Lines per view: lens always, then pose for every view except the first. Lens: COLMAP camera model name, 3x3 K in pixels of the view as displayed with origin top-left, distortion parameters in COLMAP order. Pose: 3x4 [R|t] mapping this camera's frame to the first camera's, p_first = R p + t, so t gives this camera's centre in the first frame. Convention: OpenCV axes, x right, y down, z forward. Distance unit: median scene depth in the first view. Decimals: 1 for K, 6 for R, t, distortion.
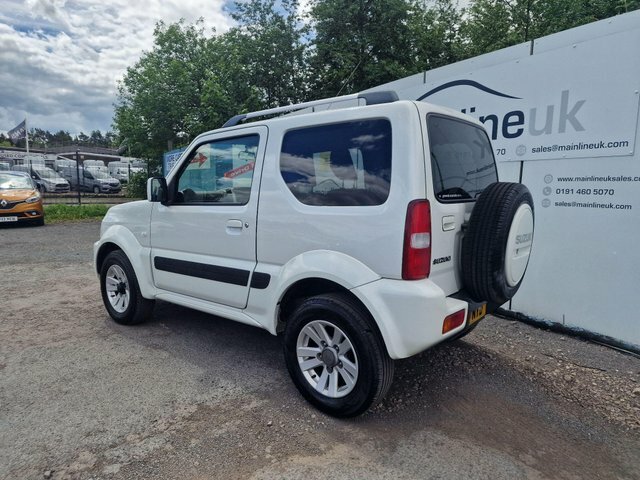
lens RADIAL K [[429.7, 0, 317.1], [0, 429.7, 243.1], [0, 0, 1]] dist [0.064905, -0.057119]
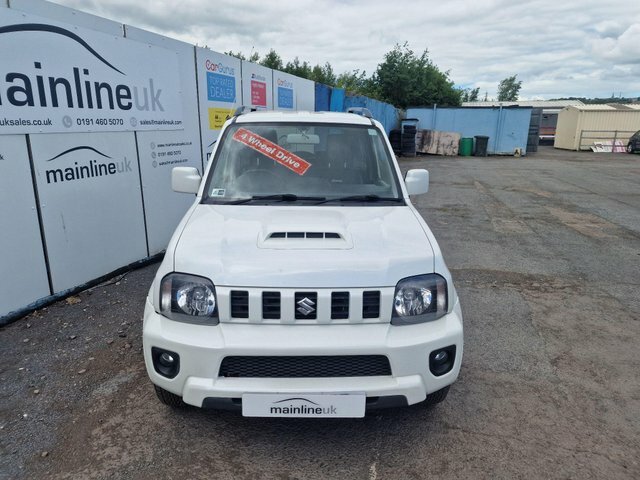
lens RADIAL K [[429.7, 0, 312.5], [0, 429.7, 235.0], [0, 0, 1]] dist [0.064905, -0.057119]
pose [[-0.655186, -0.210760, 0.725473, -0.958604], [0.082723, 0.934508, 0.346196, -0.375212], [-0.750924, 0.286837, -0.594842, 1.814050]]
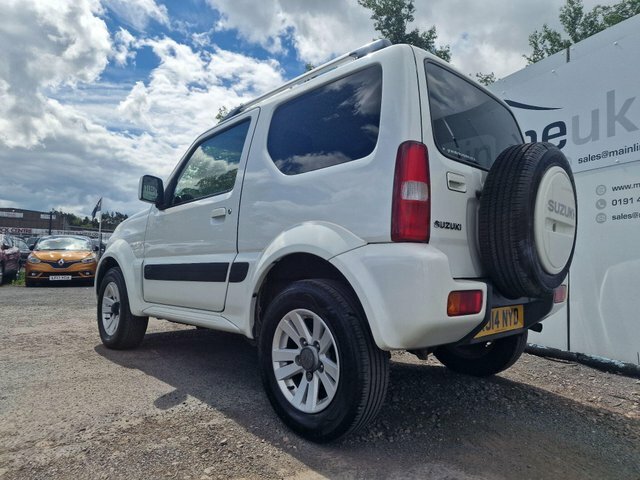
lens RADIAL K [[429.7, 0, 321.7], [0, 429.7, 239.7], [0, 0, 1]] dist [0.064905, -0.057119]
pose [[0.993403, 0.003893, -0.114606, 0.105281], [-0.025956, 0.981118, -0.191659, 0.152274], [0.111696, 0.193369, 0.974747, 0.152630]]
